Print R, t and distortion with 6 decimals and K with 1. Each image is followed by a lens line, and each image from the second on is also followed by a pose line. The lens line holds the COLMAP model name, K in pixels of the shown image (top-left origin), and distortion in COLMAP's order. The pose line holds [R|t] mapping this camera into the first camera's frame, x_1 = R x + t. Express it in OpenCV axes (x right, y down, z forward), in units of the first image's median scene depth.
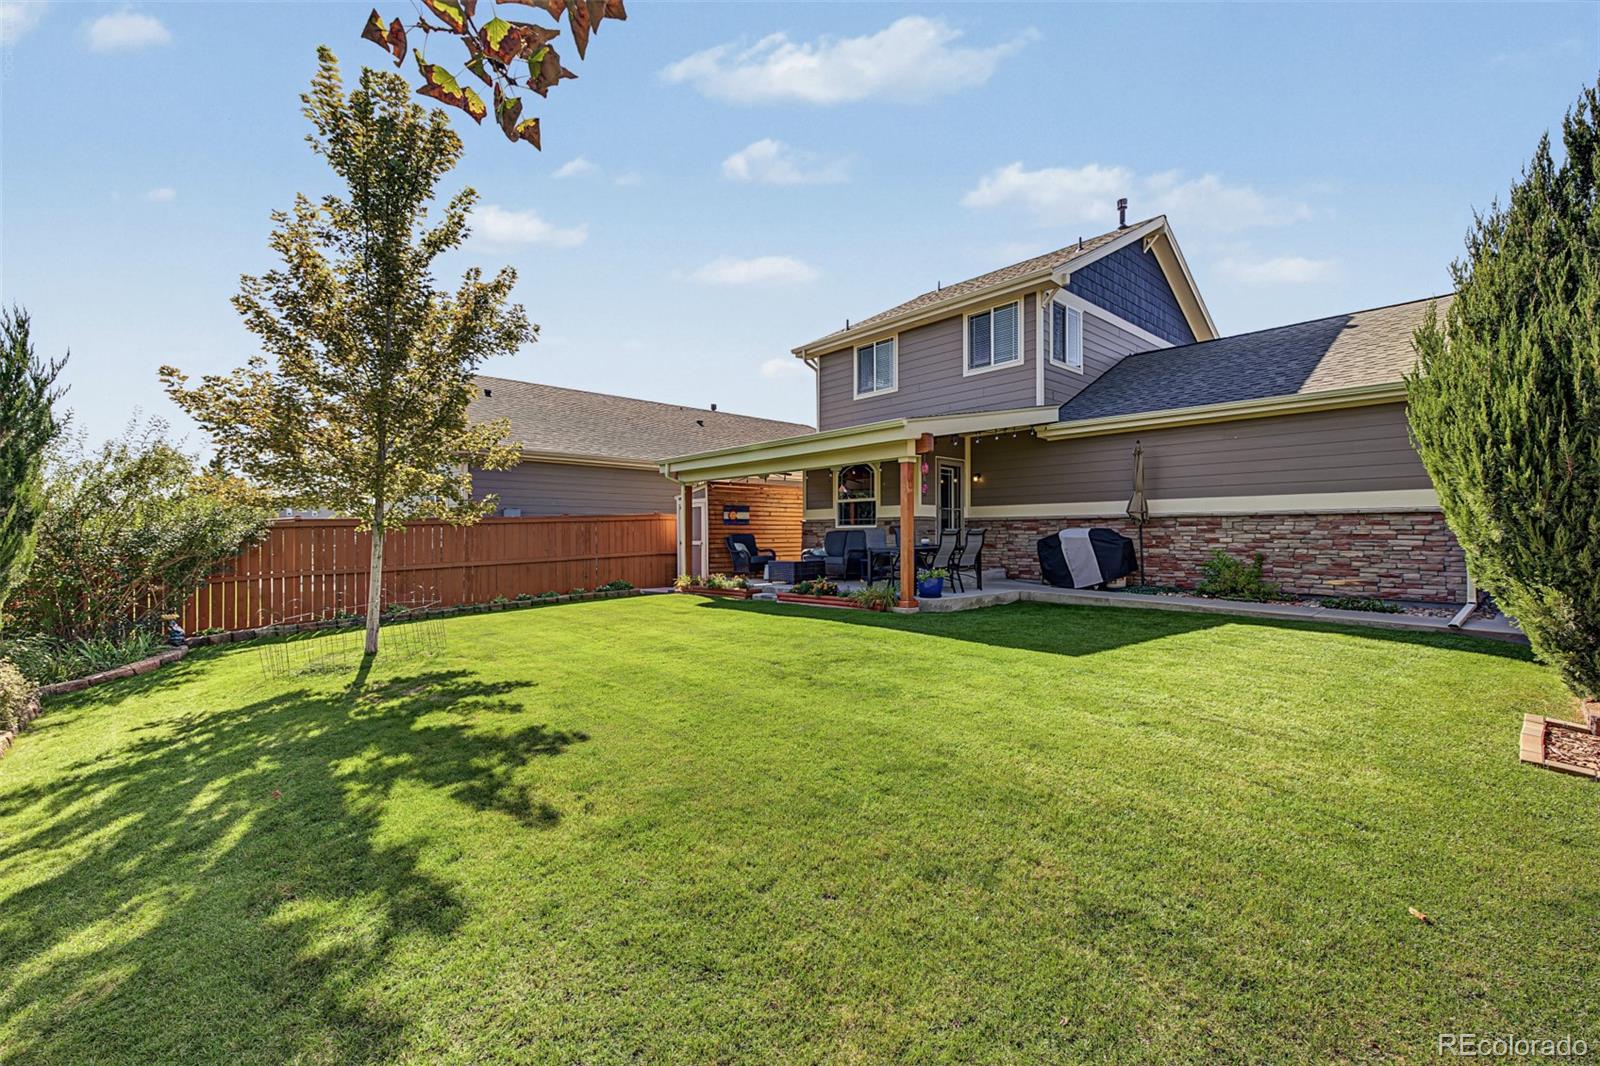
lens RADIAL K [[687.2, 0, 800.0], [0, 687.2, 533.0], [0, 0, 1]] dist [0.013558, -0.000264]
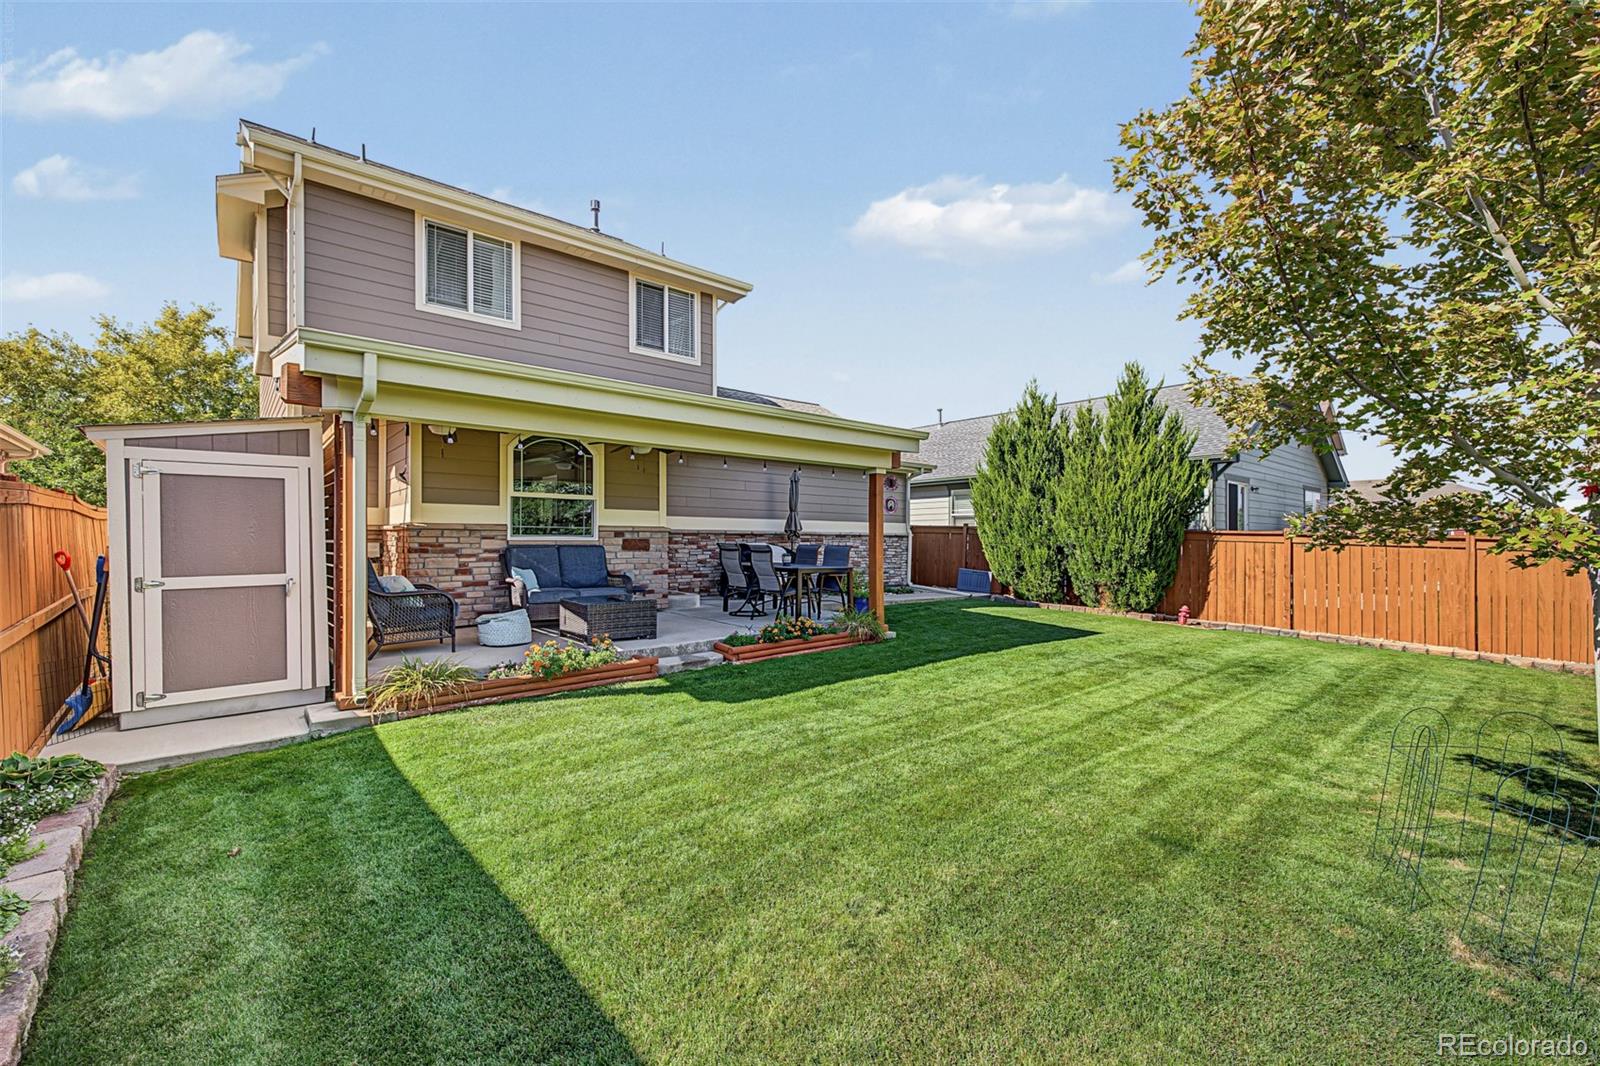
lens RADIAL K [[662.9, 0, 800.9], [0, 662.9, 539.4], [0, 0, 1]] dist [0.014893, 0.000057]
pose [[0.028240, 0.003973, 0.999593, -0.555825], [-0.008050, 0.999961, -0.003747, -0.008607], [-0.999569, -0.007941, 0.028271, 0.823600]]
